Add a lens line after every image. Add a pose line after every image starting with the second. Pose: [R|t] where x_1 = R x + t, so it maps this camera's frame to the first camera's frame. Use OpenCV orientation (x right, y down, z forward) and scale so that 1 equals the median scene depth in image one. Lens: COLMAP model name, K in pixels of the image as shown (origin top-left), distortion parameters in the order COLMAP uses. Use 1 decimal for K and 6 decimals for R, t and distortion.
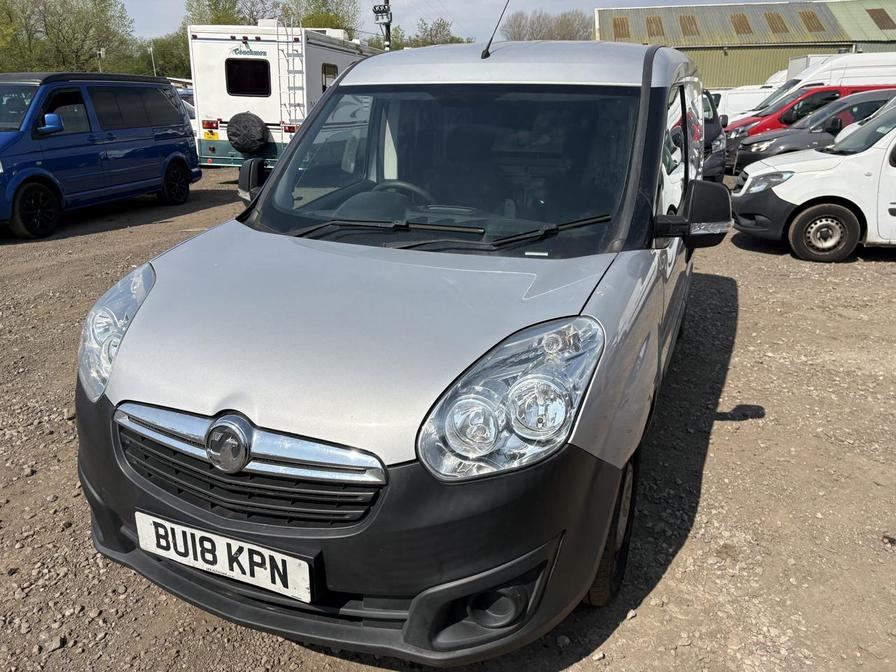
lens RADIAL K [[695.6, 0, 422.1], [0, 695.6, 325.1], [0, 0, 1]] dist [0.035498, -0.046757]
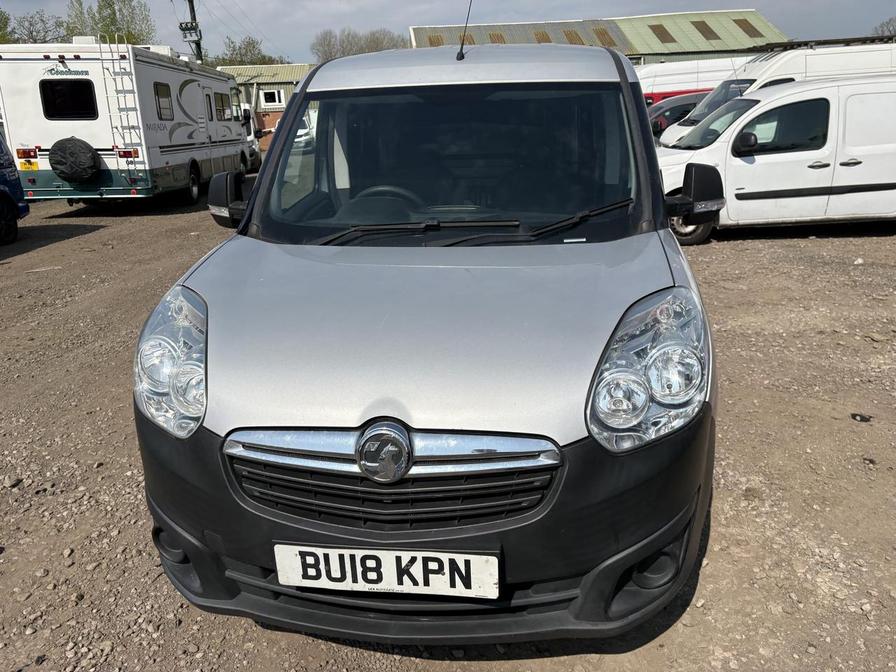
lens RADIAL K [[695.6, 0, 448.0], [0, 695.6, 336.8], [0, 0, 1]] dist [0.035498, -0.046757]
pose [[0.961192, -0.113572, 0.251417, -0.277986], [0.115533, 0.993279, 0.006998, 0.011051], [-0.250522, 0.022320, 0.967853, 0.037000]]
